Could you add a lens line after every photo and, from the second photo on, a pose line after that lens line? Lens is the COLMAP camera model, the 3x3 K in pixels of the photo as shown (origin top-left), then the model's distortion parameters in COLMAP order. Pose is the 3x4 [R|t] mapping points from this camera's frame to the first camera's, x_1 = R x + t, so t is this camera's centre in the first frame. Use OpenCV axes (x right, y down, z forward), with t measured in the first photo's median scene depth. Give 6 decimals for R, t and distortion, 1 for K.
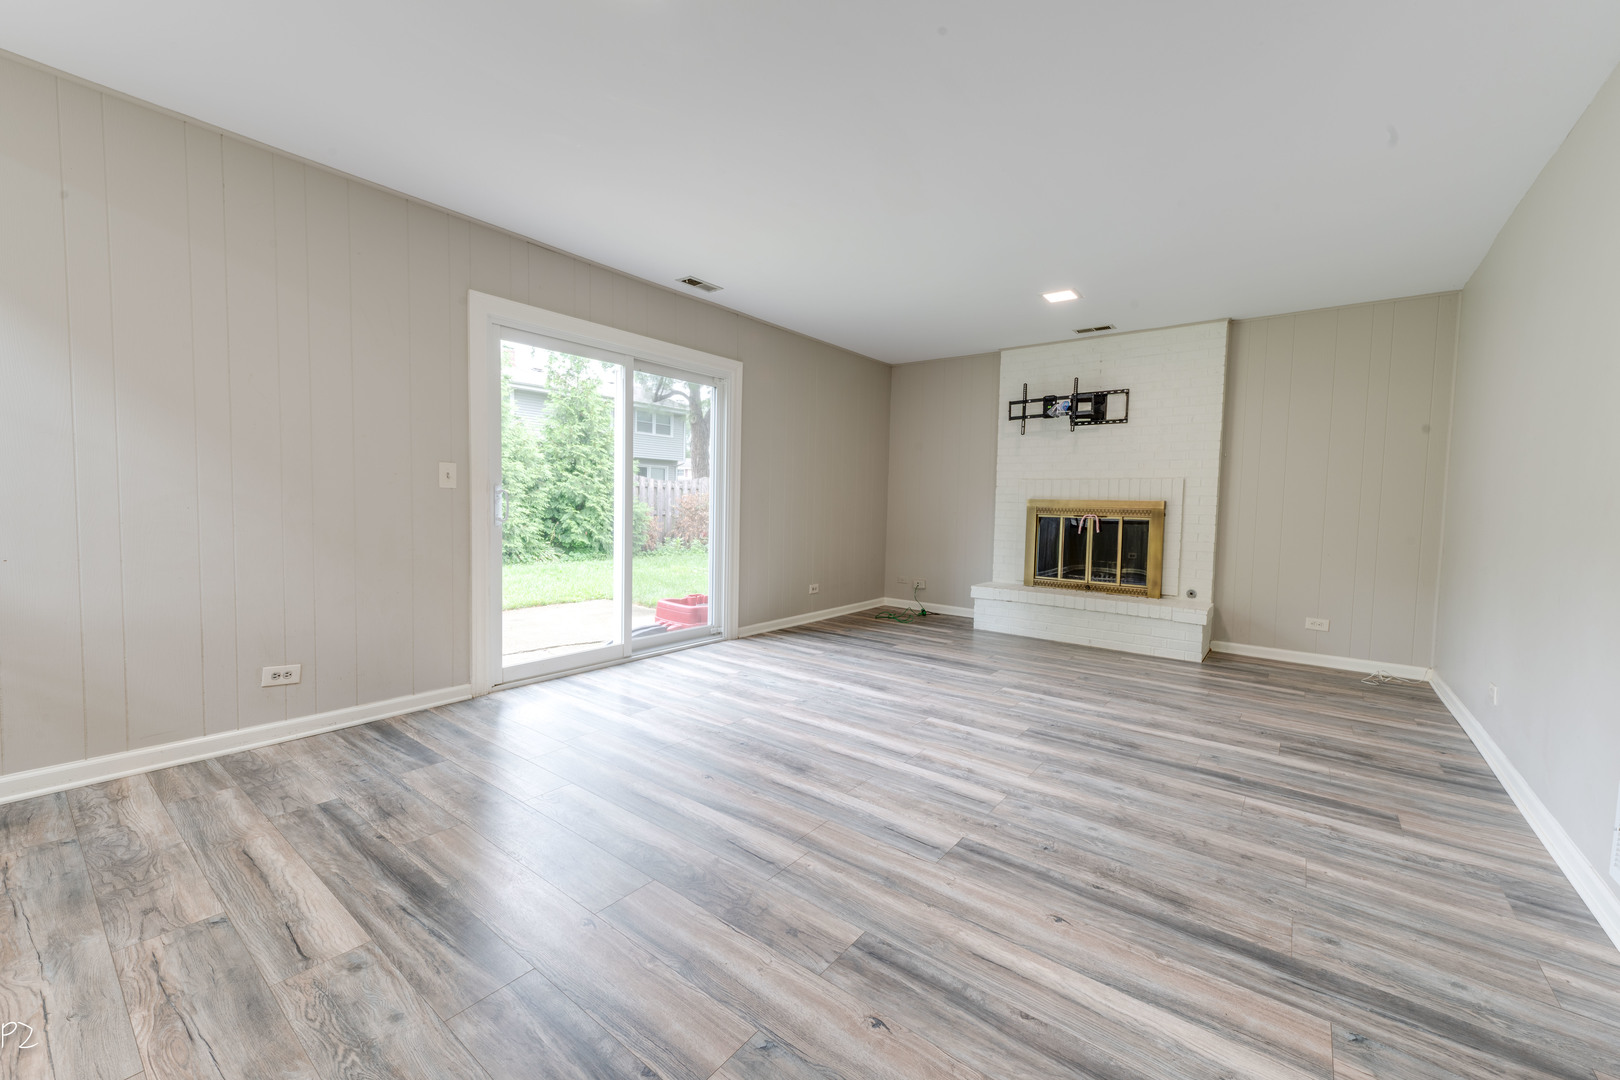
lens RADIAL K [[642.3, 0, 814.6], [0, 642.3, 540.4], [0, 0, 1]] dist [0.006574, -0.000296]
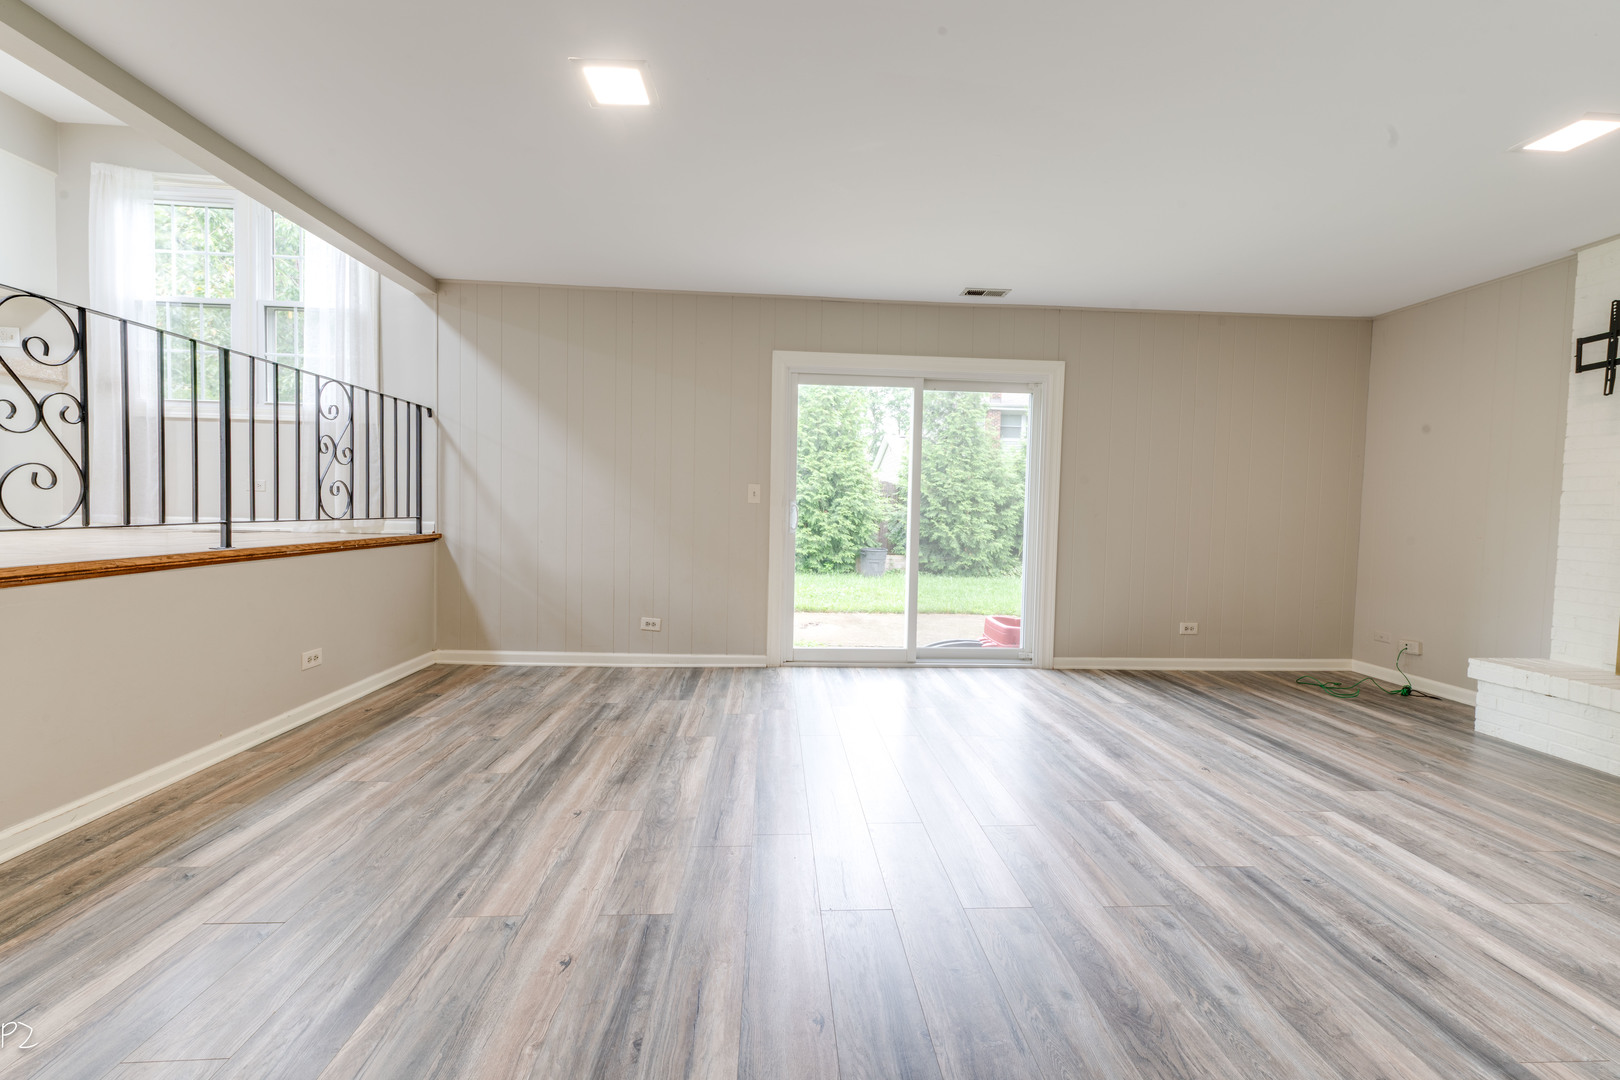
lens RADIAL K [[642.3, 0, 809.2], [0, 642.3, 537.4], [0, 0, 1]] dist [0.006574, -0.000296]
pose [[0.651857, 0.026300, -0.757886, 0.481856], [-0.054120, 0.998464, -0.011900, -0.001599], [0.756408, 0.048774, 0.652279, 0.218914]]
